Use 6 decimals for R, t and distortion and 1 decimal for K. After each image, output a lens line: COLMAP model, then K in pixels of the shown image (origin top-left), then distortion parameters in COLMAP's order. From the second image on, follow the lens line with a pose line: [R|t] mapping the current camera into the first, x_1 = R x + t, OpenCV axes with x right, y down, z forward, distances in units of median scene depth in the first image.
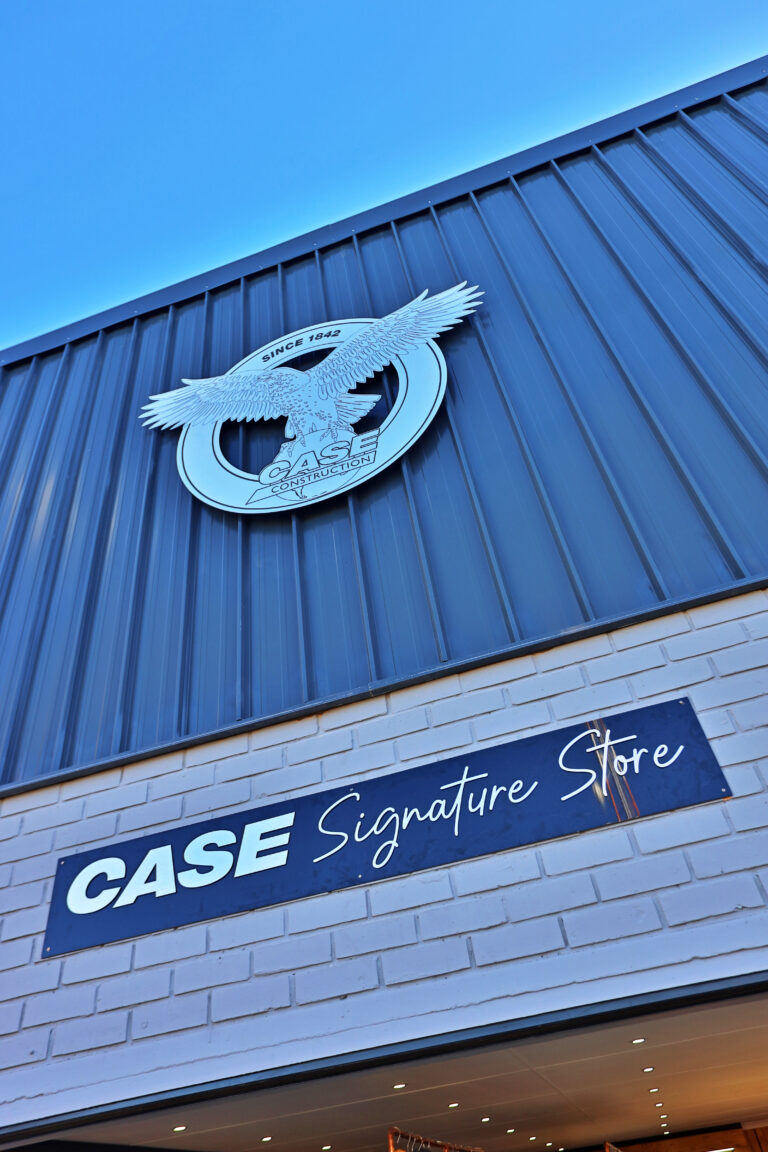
lens RADIAL K [[745.7, 0, 384.0], [0, 745.7, 576.0], [0, 0, 1]] dist [-0.006940, 0.003523]
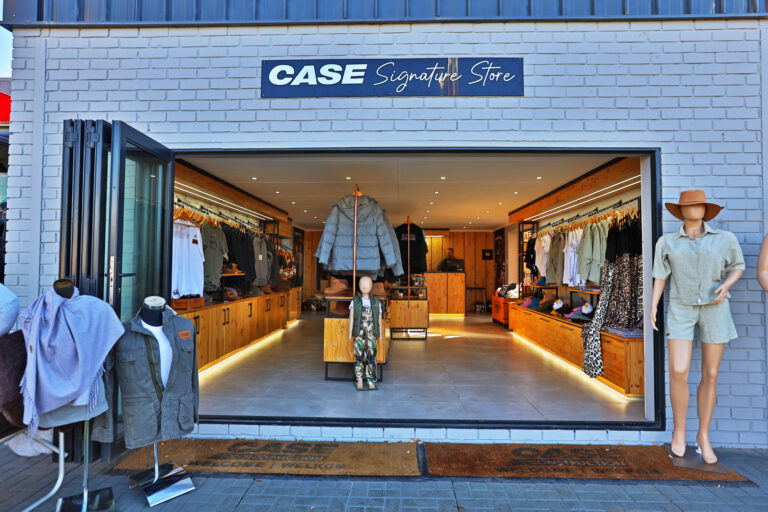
lens RADIAL K [[446.7, 0, 384.0], [0, 446.7, 256.0], [0, 0, 1]] dist [-0.045163, 0.000489]
pose [[0.956111, 0.131049, 0.262064, -0.381426], [-0.266902, 0.758560, 0.594432, -0.102246], [-0.120892, -0.638289, 0.760245, -0.583575]]
